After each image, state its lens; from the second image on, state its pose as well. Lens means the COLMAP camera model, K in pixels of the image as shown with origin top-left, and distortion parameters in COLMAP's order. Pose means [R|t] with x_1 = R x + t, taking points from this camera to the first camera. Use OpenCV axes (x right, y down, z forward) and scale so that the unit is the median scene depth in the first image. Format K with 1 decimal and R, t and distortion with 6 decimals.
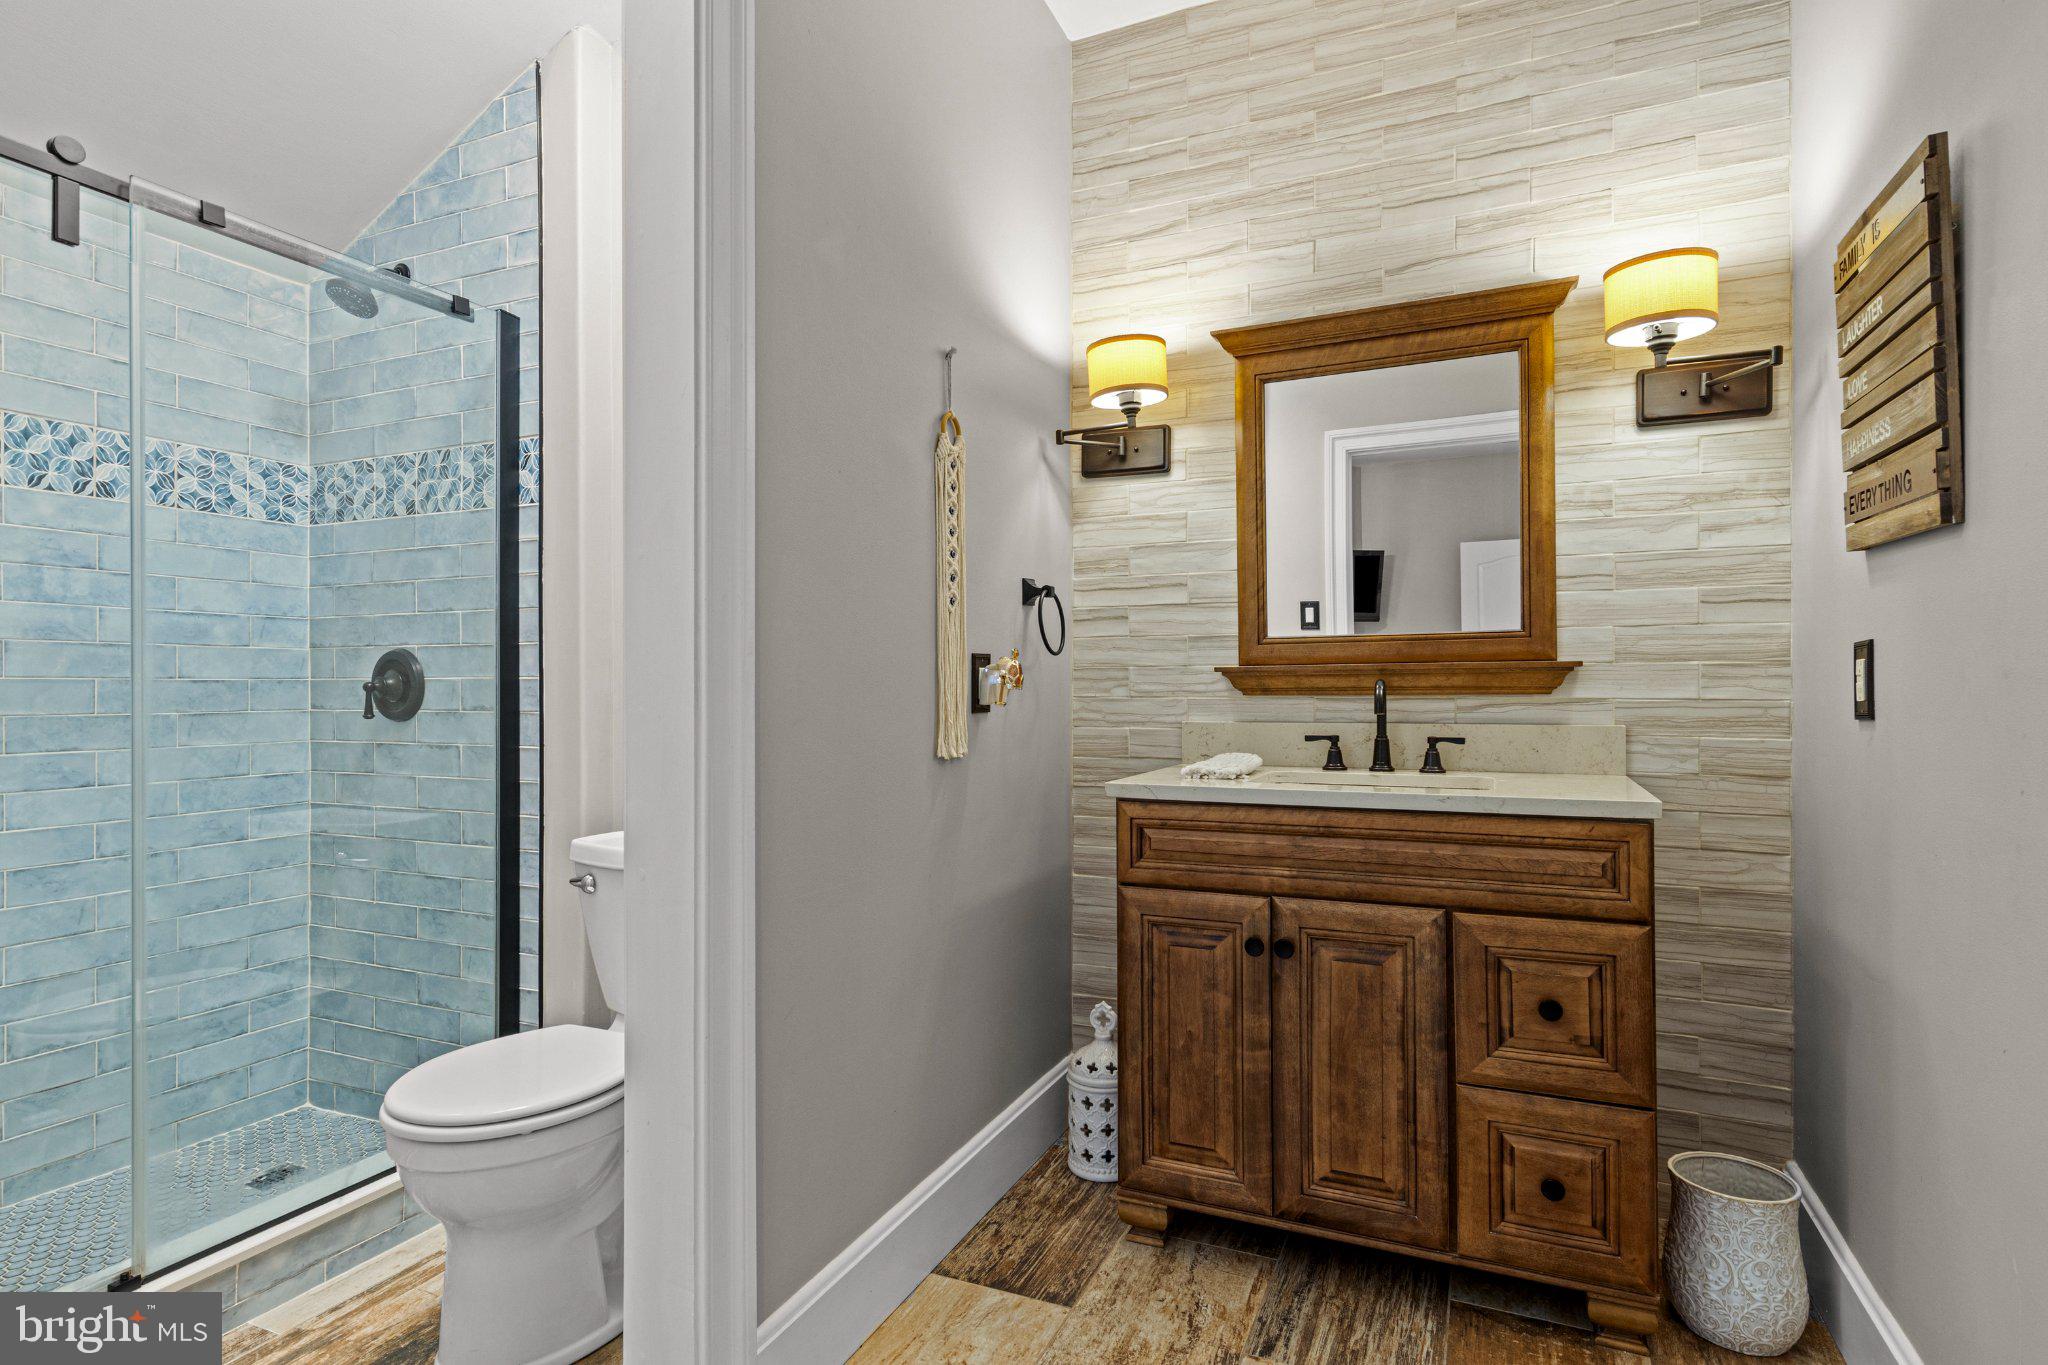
lens RADIAL K [[1046.2, 0, 1024.4], [0, 1046.2, 679.7], [0, 0, 1]] dist [0.014160, -0.004033]
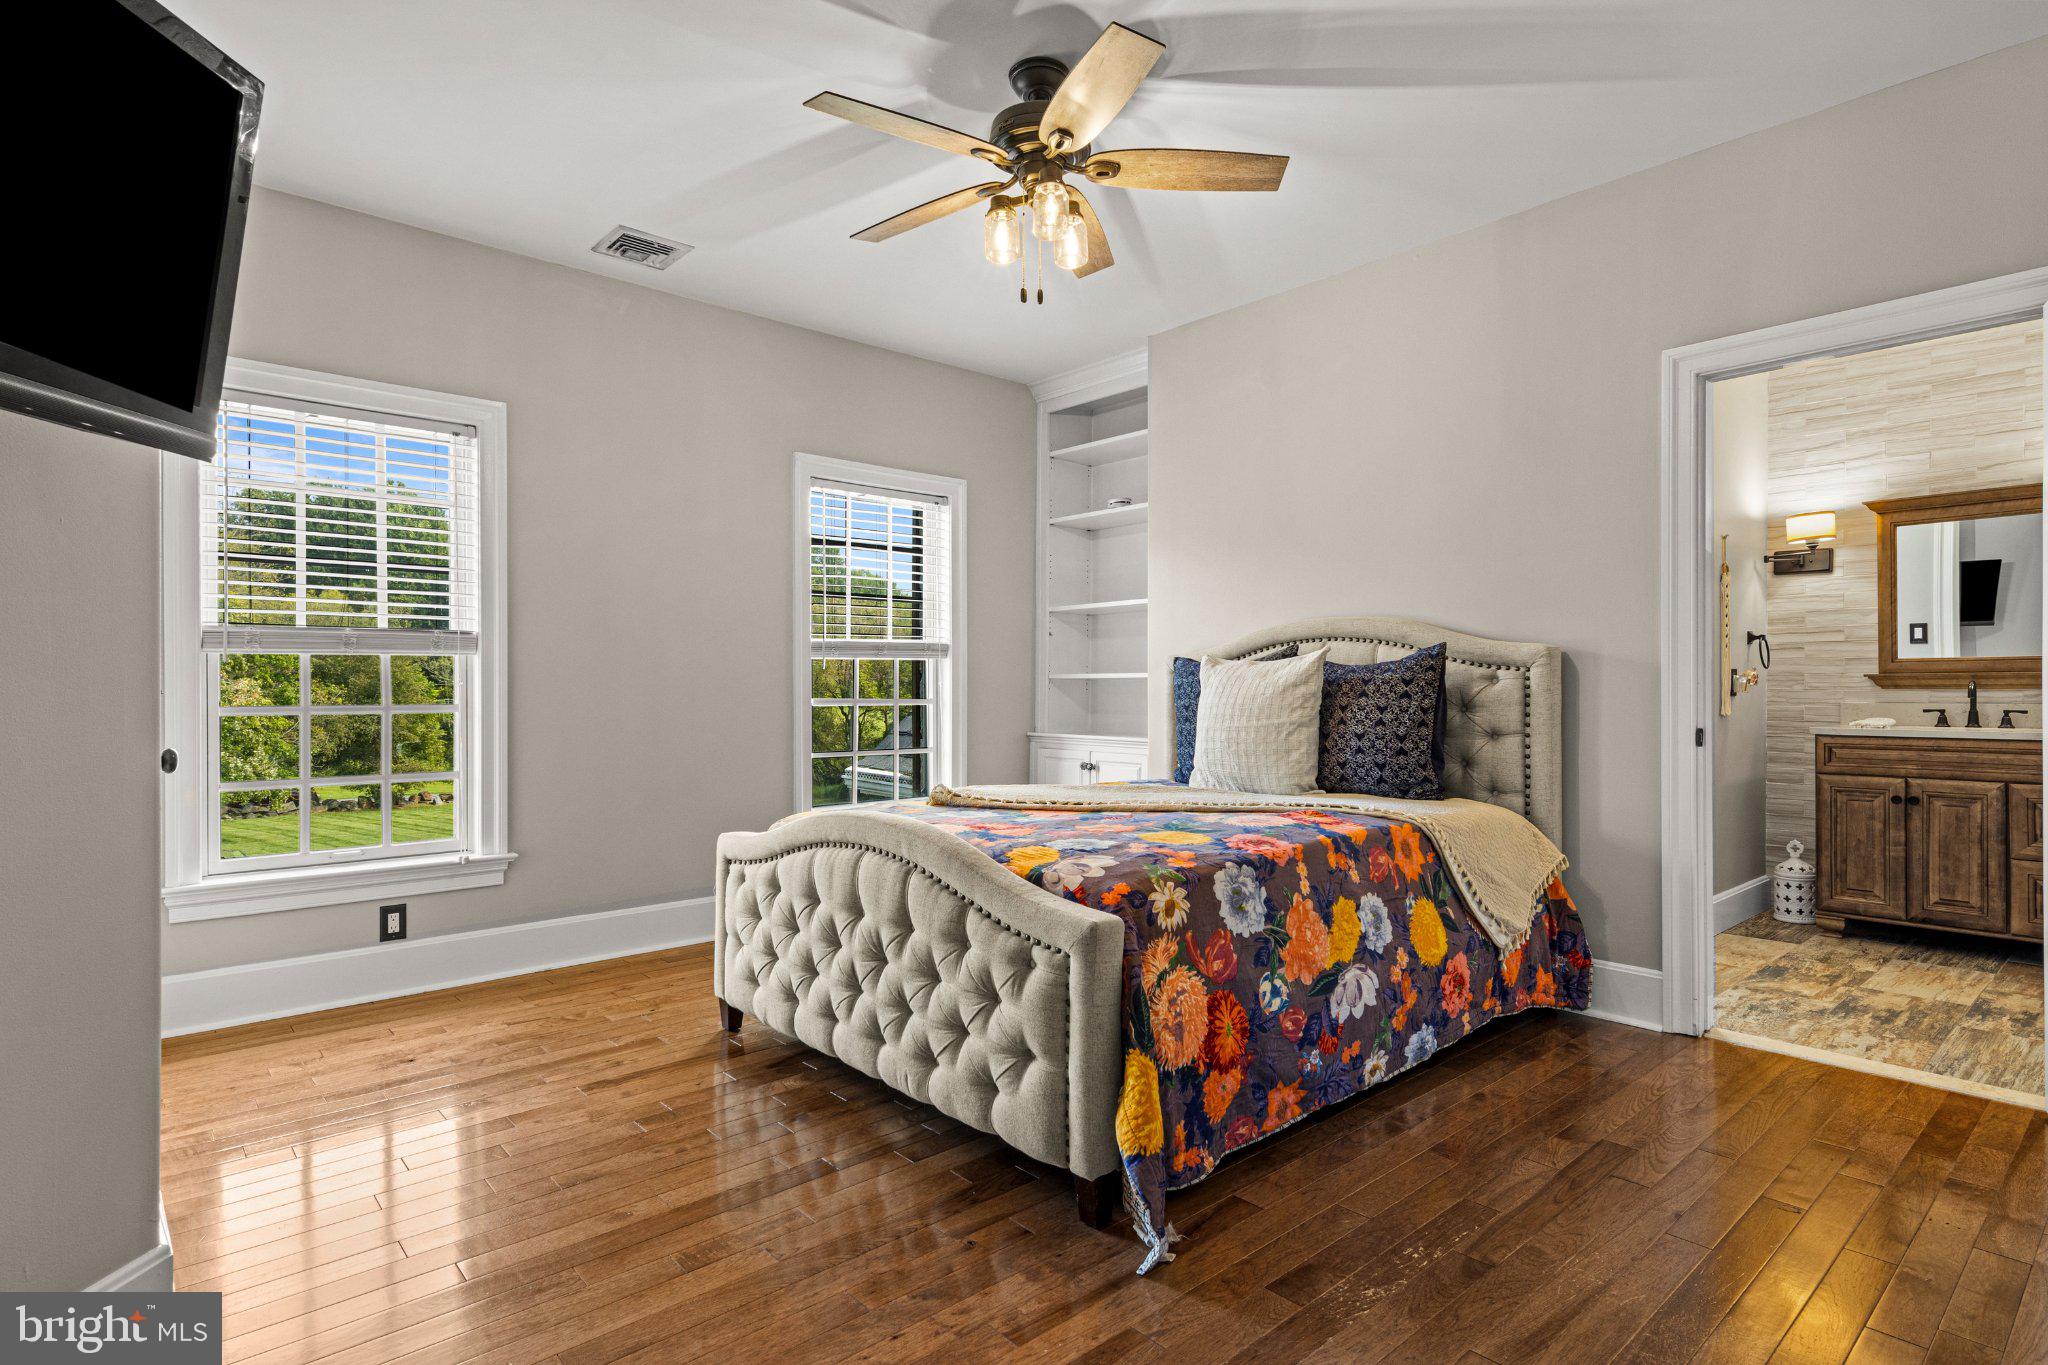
lens RADIAL K [[1046.2, 0, 1026.9], [0, 1046.2, 684.0], [0, 0, 1]] dist [0.014160, -0.004033]
pose [[0.911064, 0.002462, -0.412257, -0.488823], [0.000059, 0.999981, 0.006104, -0.006803], [0.412265, -0.005585, 0.911047, -1.629945]]
